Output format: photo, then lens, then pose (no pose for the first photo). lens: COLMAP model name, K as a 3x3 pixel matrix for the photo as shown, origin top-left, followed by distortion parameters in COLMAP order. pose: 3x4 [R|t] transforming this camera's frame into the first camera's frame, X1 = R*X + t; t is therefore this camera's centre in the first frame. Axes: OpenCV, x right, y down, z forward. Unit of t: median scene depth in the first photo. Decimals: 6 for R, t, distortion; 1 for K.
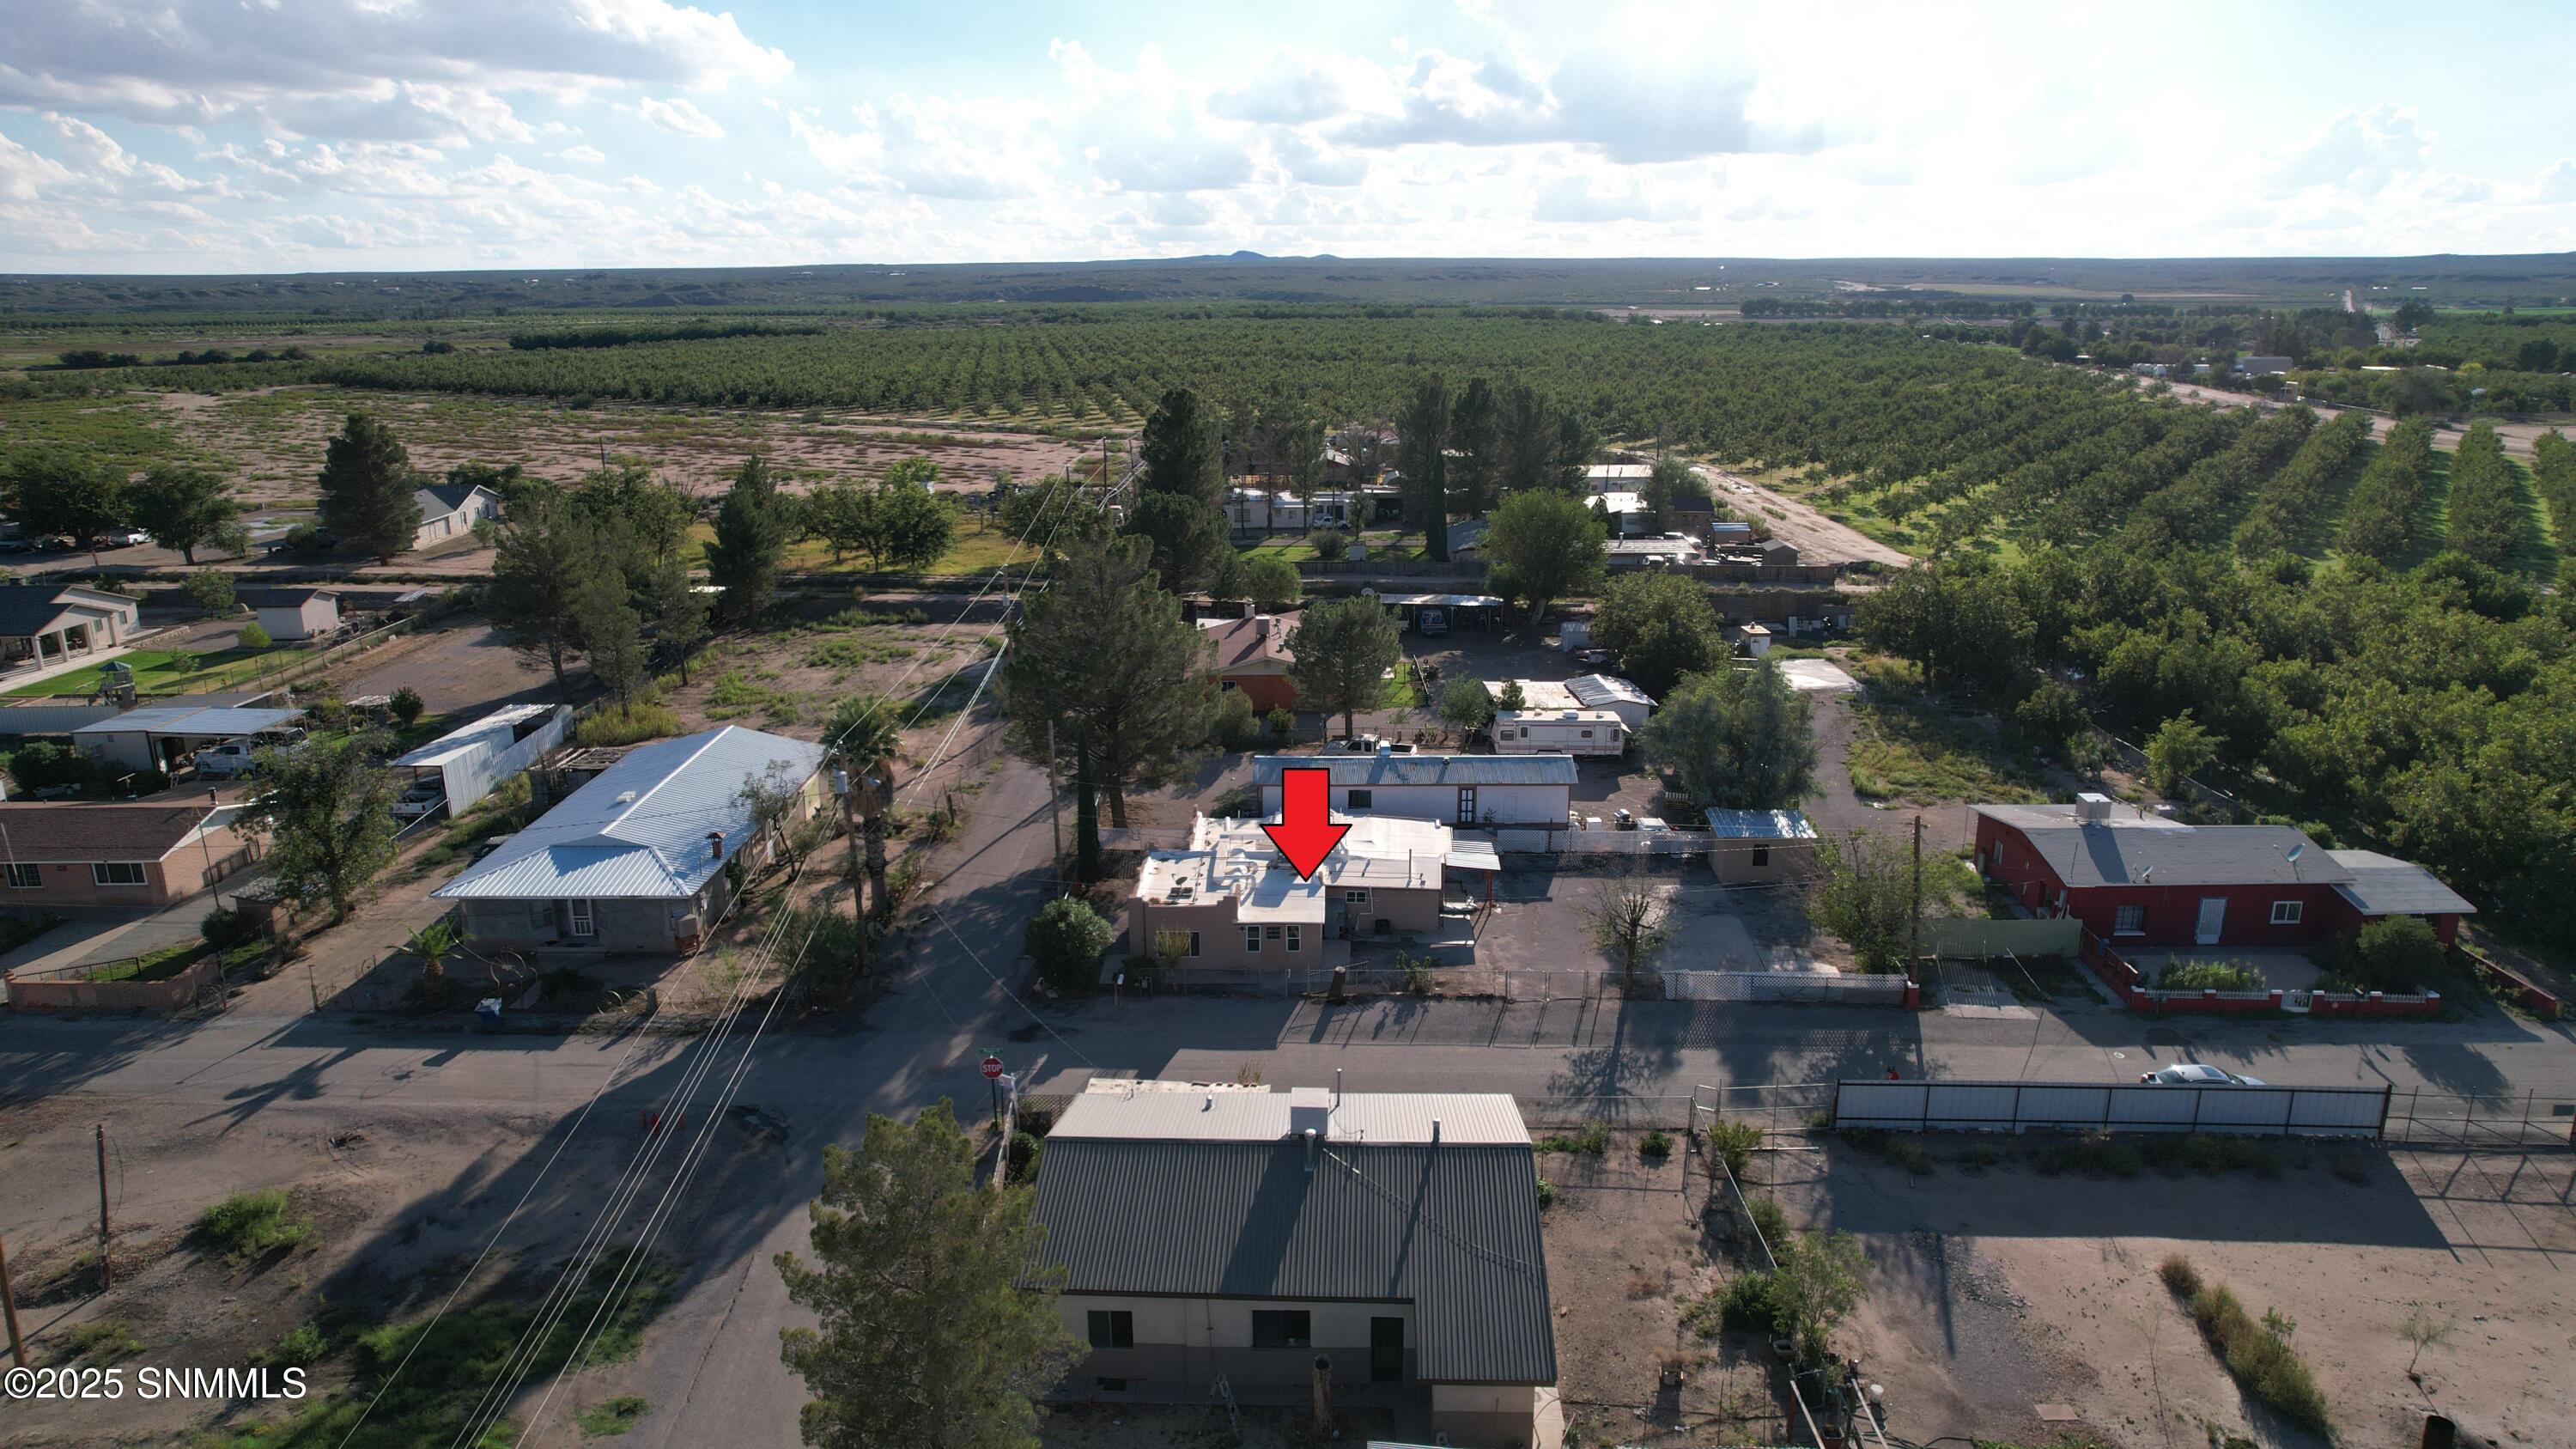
lens RADIAL K [[1642.4, 0, 1288.0], [0, 1642.4, 724.5], [0, 0, 1]] dist [-0.057012, 0.035709]
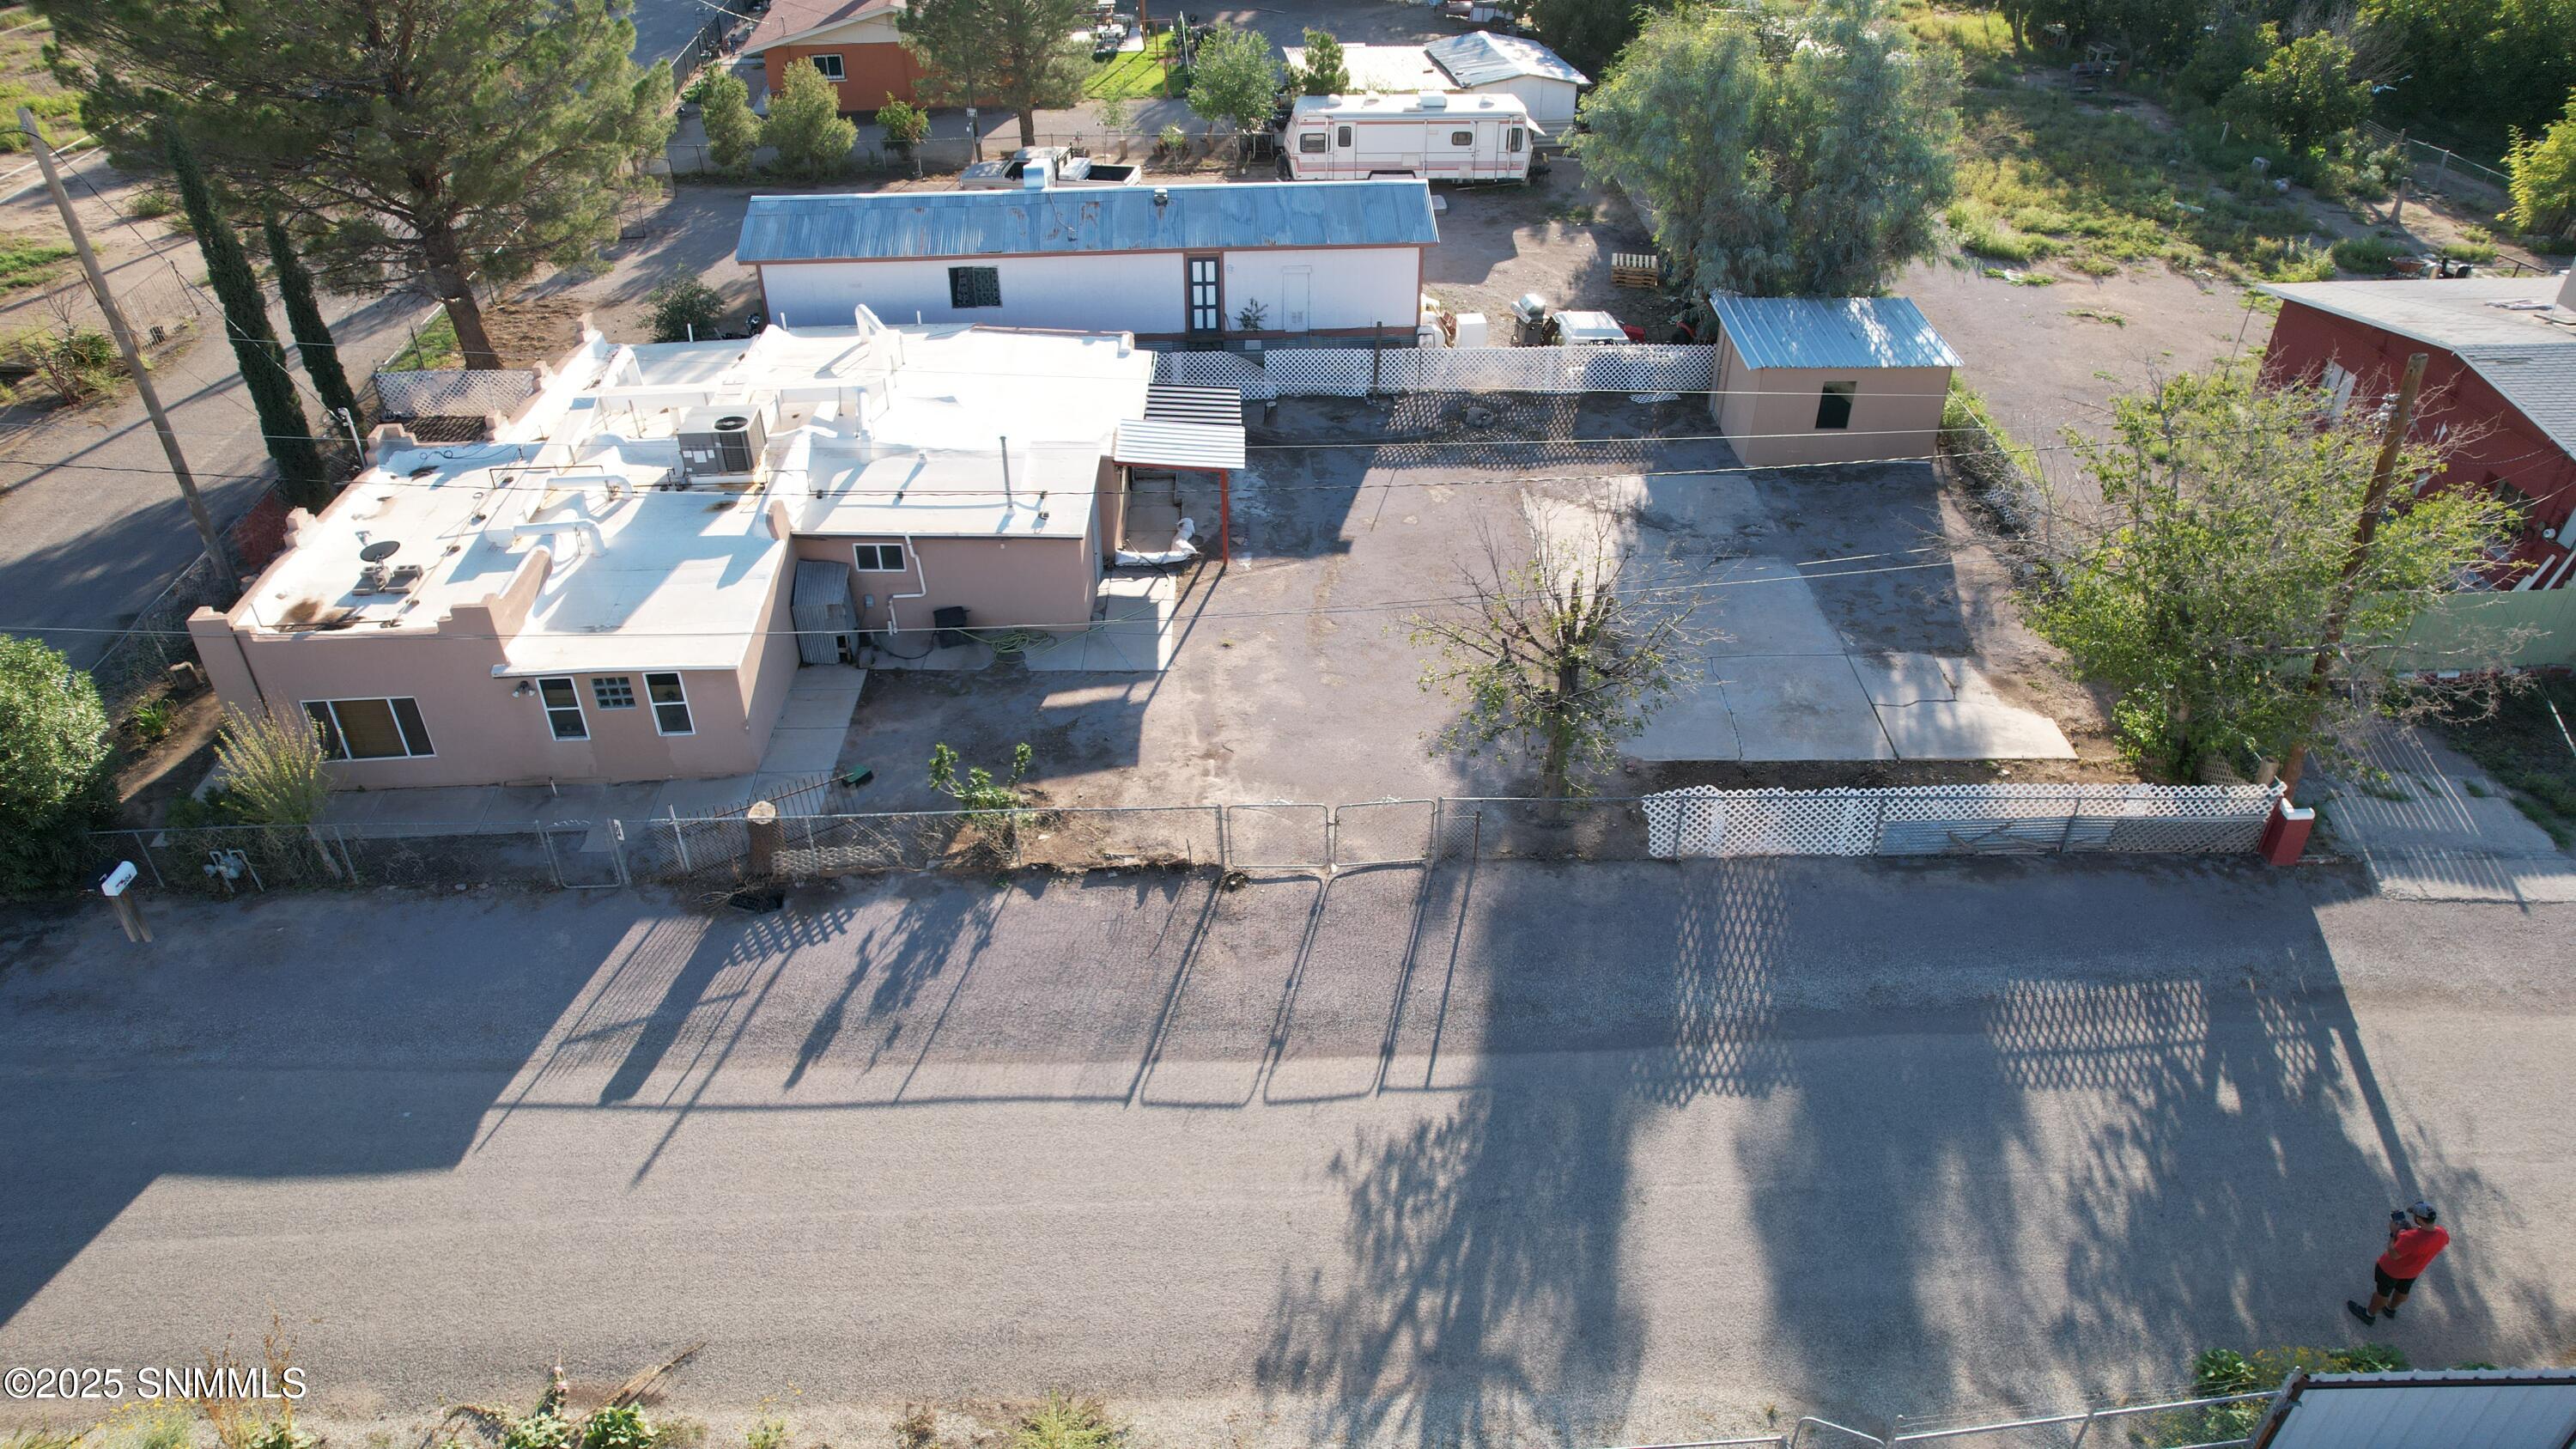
lens RADIAL K [[1655.9, 0, 1288.0], [0, 1655.9, 724.5], [0, 0, 1]] dist [-0.059572, 0.039224]
pose [[0.997115, -0.040229, 0.064361, 0.099964], [0.016885, 0.944304, 0.328642, 0.010633], [-0.073997, -0.326607, 0.942259, 0.523062]]
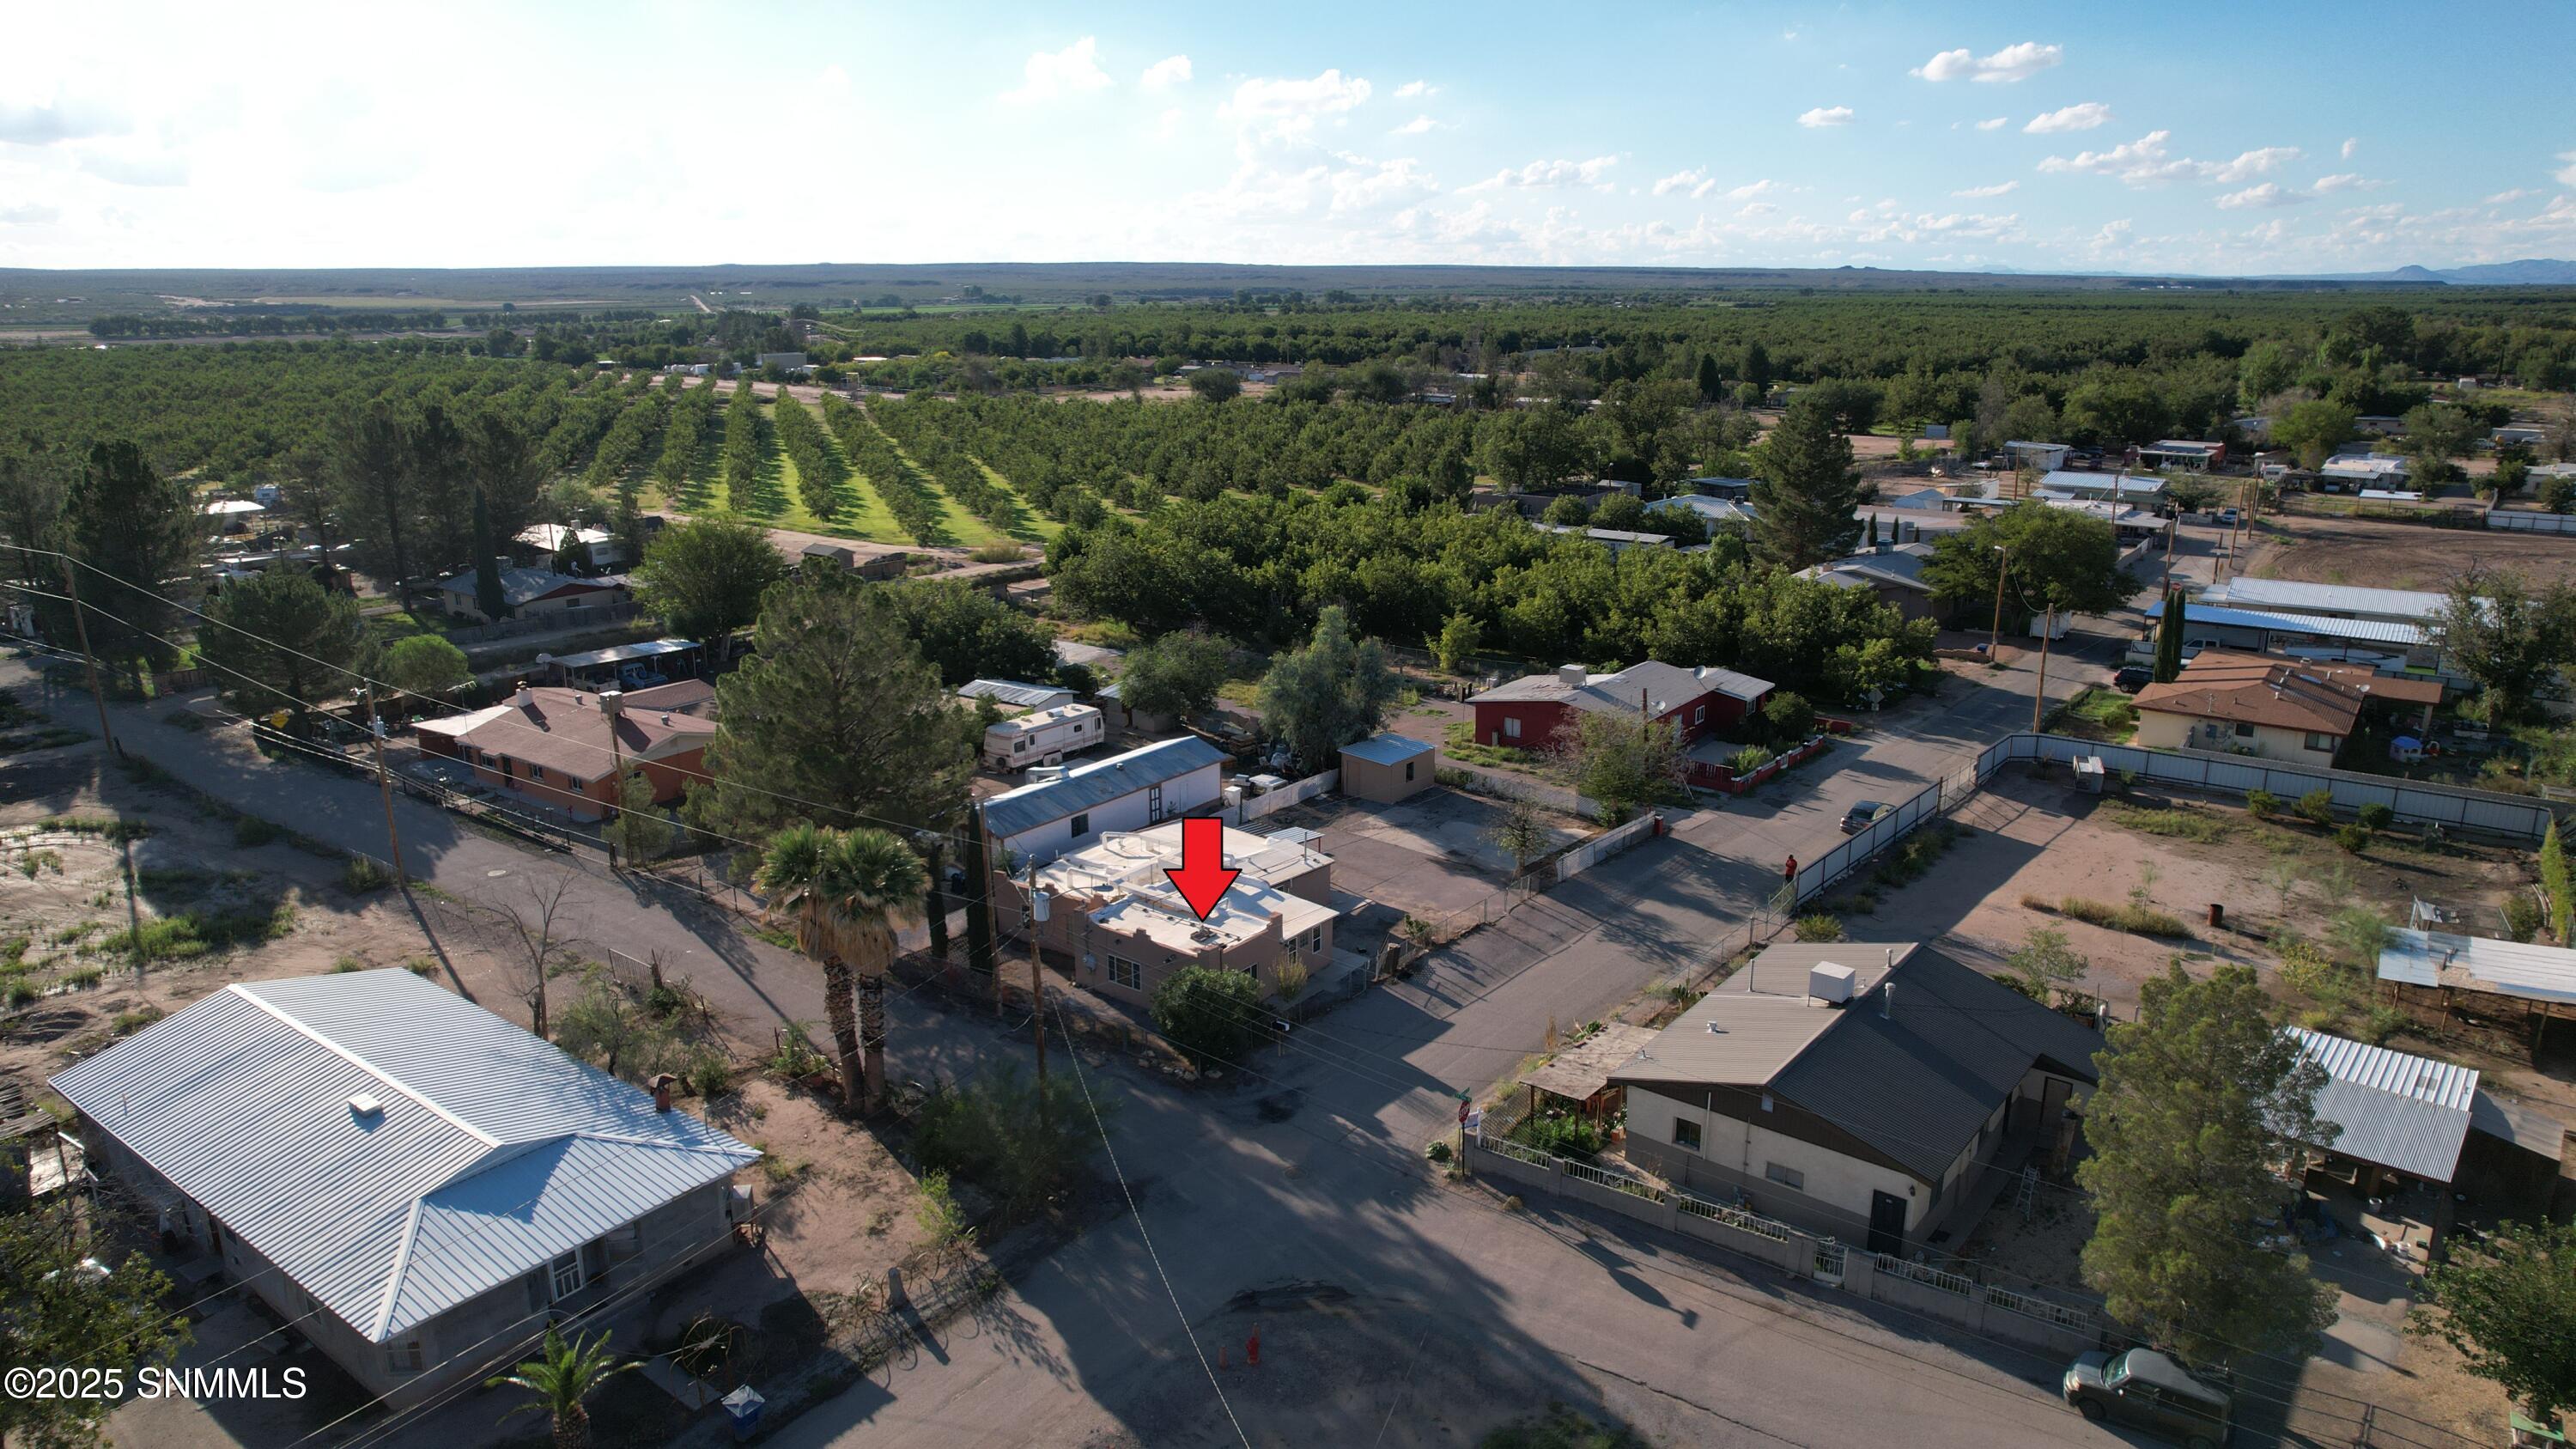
lens RADIAL K [[1642.4, 0, 1288.0], [0, 1642.4, 724.5], [0, 0, 1]] dist [-0.057012, 0.035709]
pose [[0.598790, -0.207048, 0.773681, -0.620032], [0.211618, 0.972577, 0.096494, -0.079144], [-0.772444, 0.105945, 0.626184, 0.312993]]
